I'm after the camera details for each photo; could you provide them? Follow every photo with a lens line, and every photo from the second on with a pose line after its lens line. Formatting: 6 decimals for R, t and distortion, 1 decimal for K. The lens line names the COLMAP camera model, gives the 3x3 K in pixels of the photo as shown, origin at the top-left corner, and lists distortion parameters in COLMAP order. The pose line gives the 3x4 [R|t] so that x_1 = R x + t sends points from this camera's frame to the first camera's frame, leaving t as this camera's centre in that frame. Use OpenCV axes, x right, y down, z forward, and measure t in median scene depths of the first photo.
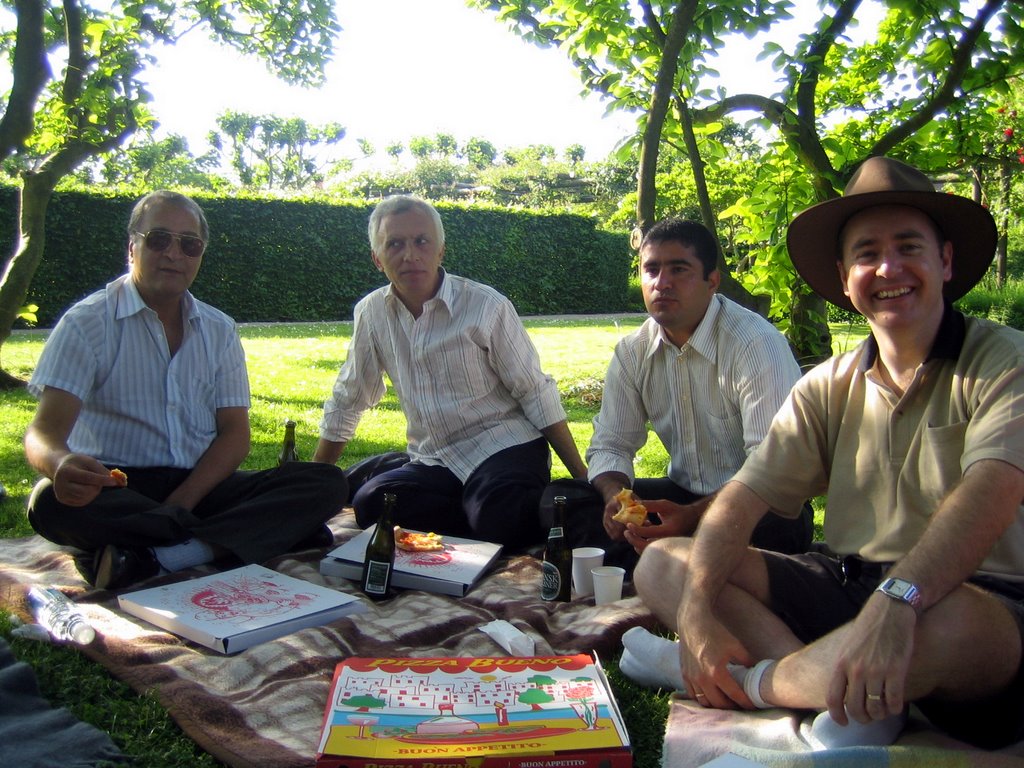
lens RADIAL K [[1233.0, 0, 512.0], [0, 1233.0, 384.0], [0, 0, 1]] dist [-0.134633, -0.012967]
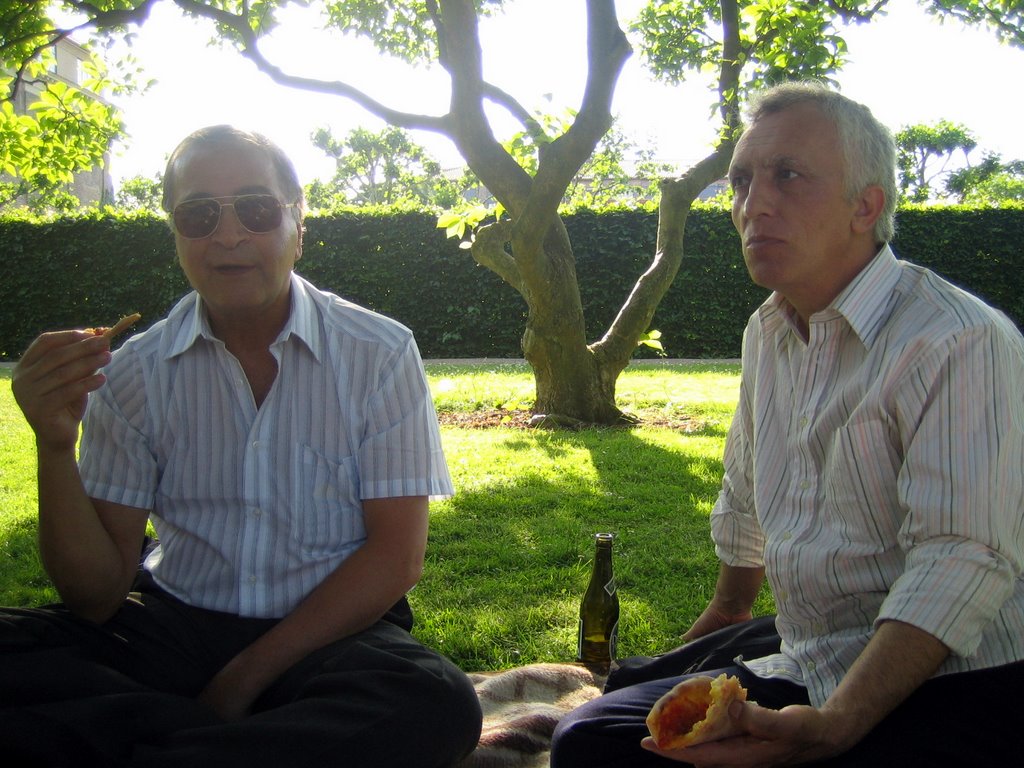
lens RADIAL K [[1118.4, 0, 512.0], [0, 1118.4, 384.0], [0, 0, 1]] dist [-0.103719, 0.146864]
pose [[0.736756, 0.028837, -0.675544, 0.061681], [-0.044076, 0.999013, -0.005425, -0.015166], [0.674721, 0.033772, 0.737300, 0.281807]]
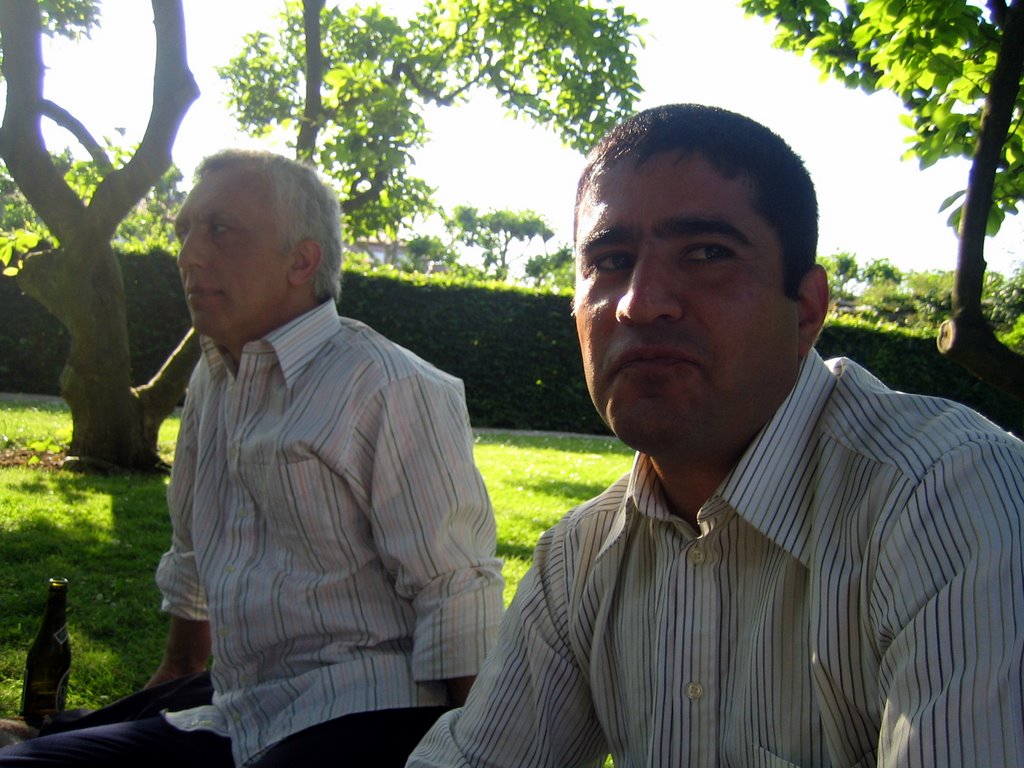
lens RADIAL K [[1118.4, 0, 512.0], [0, 1118.4, 384.0], [0, 0, 1]] dist [-0.103719, 0.146864]
pose [[0.925010, 0.066957, -0.373996, 0.081517], [-0.105497, 0.990906, -0.083524, -0.015944], [0.365002, 0.116716, 0.923662, 0.291632]]
